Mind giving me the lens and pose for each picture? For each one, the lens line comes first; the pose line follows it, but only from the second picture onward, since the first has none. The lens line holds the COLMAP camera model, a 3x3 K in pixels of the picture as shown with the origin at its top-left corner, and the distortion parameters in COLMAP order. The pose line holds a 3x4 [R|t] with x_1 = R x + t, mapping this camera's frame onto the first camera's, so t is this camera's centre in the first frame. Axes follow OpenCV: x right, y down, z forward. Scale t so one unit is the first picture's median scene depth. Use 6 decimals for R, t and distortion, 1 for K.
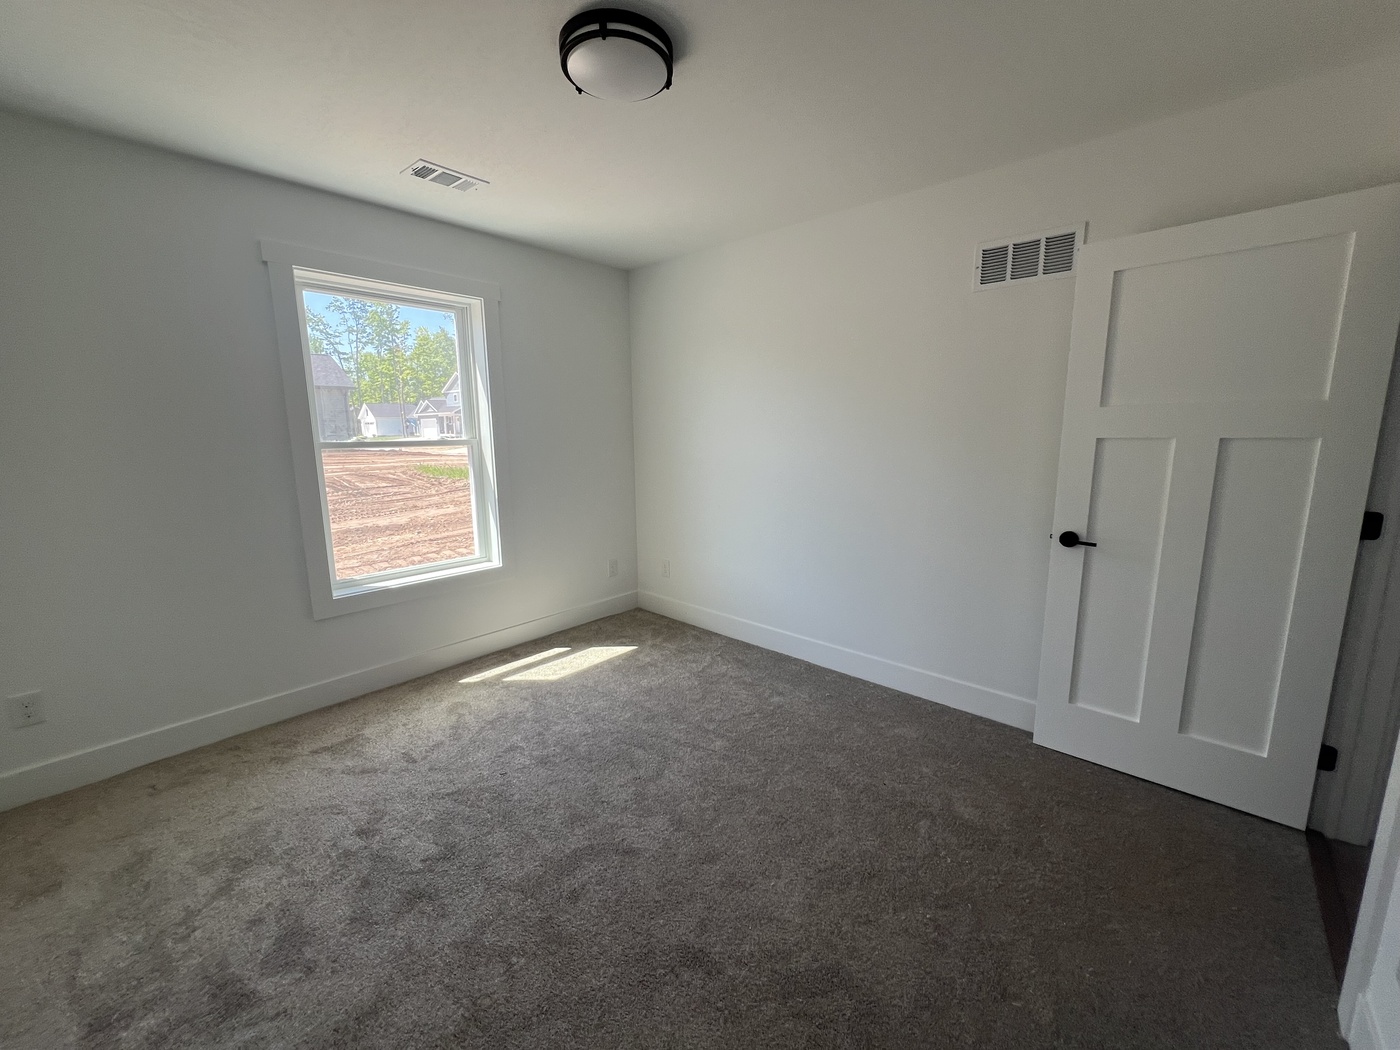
lens RADIAL K [[561.8, 0, 699.4], [0, 561.8, 524.1], [0, 0, 1]] dist [0.002782, -0.000514]
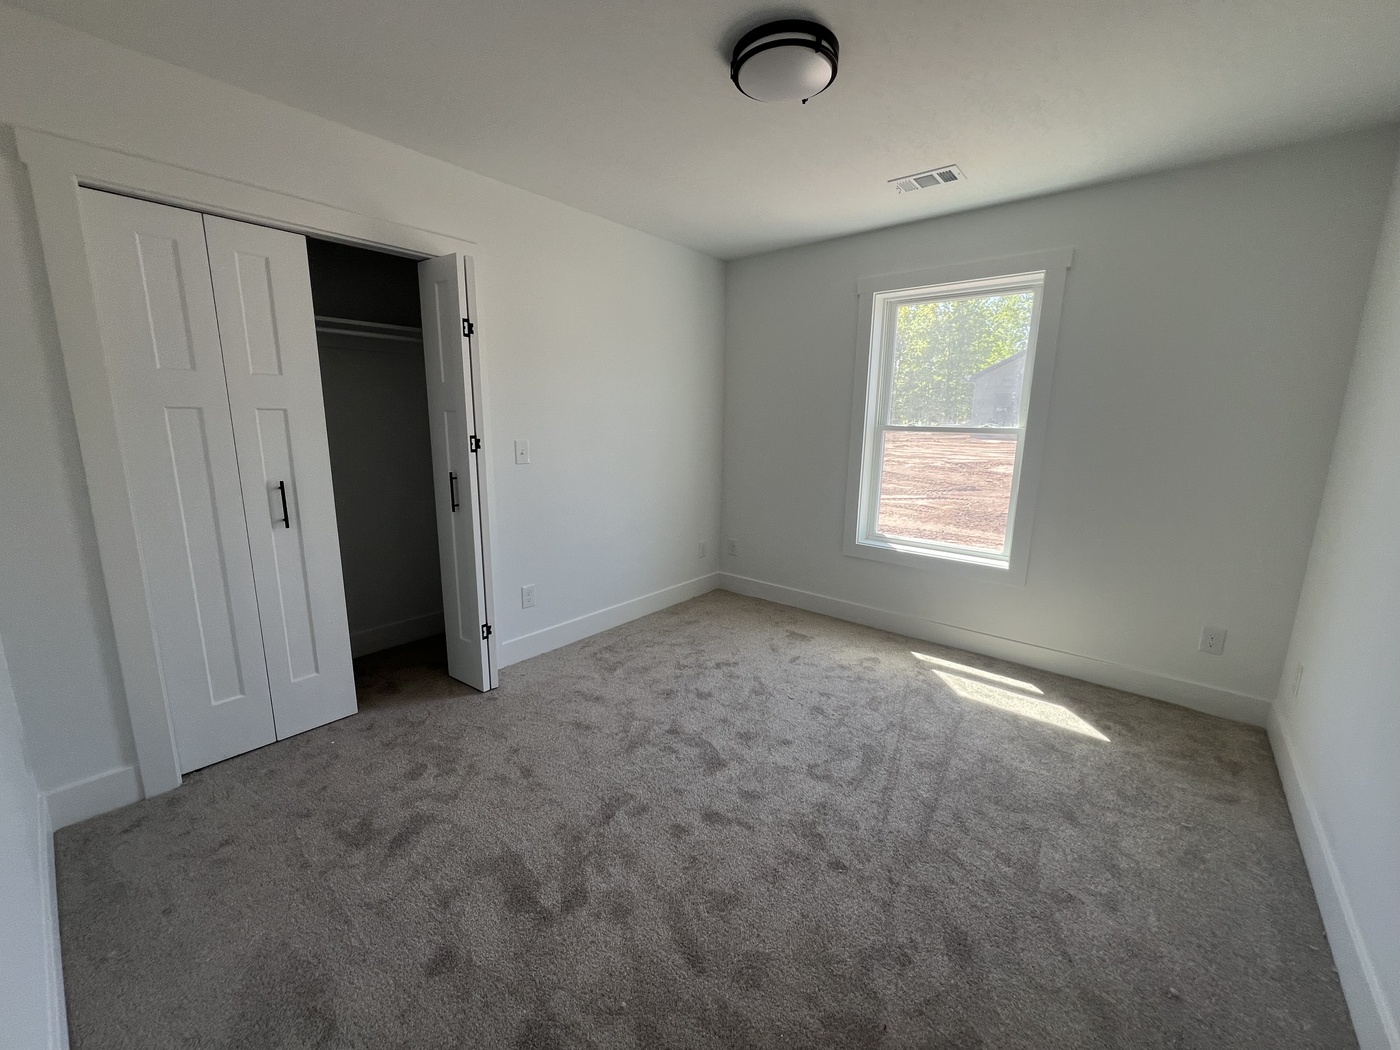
lens RADIAL K [[561.8, 0, 698.8], [0, 561.8, 526.1], [0, 0, 1]] dist [0.002782, -0.000514]
pose [[0.040531, 0.201779, -0.978592, 0.571500], [-0.183756, 0.964197, 0.191201, -0.084328], [0.982136, 0.172073, 0.076158, 0.485185]]
